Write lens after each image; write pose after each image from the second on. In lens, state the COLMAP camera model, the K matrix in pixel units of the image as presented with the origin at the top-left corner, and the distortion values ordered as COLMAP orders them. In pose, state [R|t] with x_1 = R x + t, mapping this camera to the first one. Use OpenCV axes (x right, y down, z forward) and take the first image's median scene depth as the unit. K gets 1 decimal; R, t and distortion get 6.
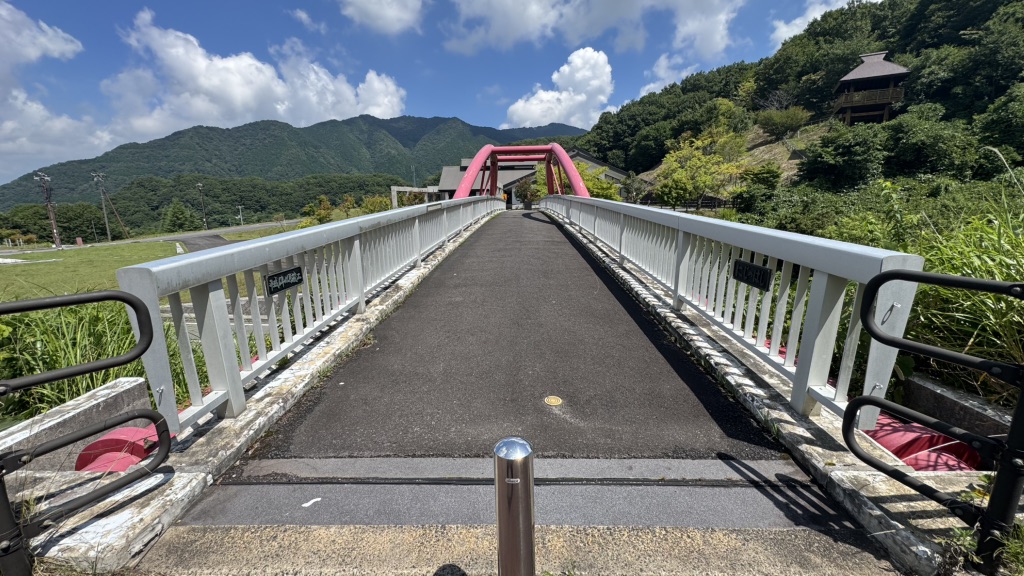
lens RADIAL K [[408.4, 0, 512.0], [0, 408.4, 288.0], [0, 0, 1]] dist [0.000339, -0.000427]
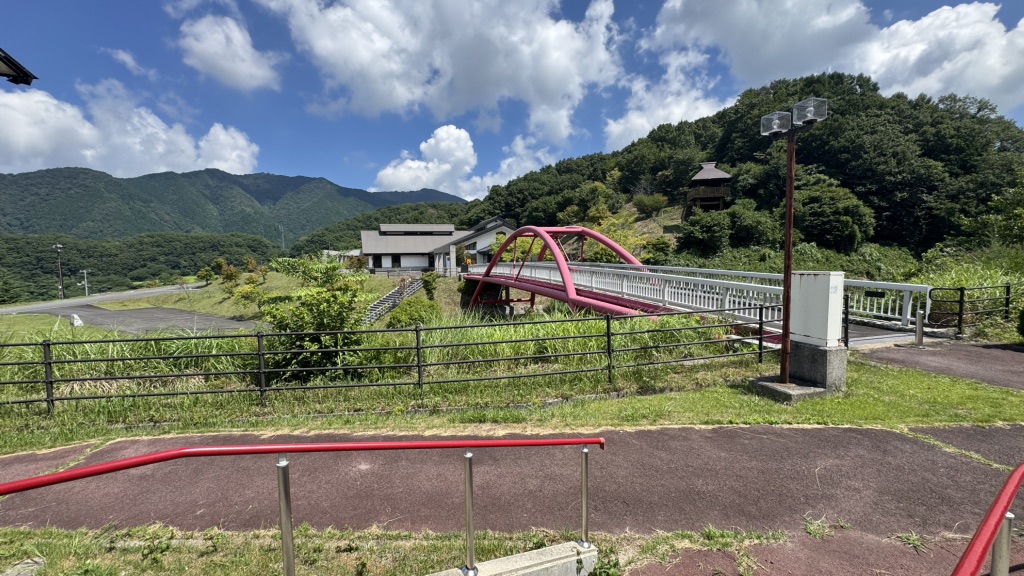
lens RADIAL K [[408.8, 0, 512.0], [0, 408.8, 288.0], [0, 0, 1]] dist [0.000677, -0.000303]
pose [[0.953045, -0.020203, 0.302154, -0.184734], [0.064478, 0.988431, -0.137286, 0.010045], [-0.295885, 0.150322, 0.943322, -0.071297]]
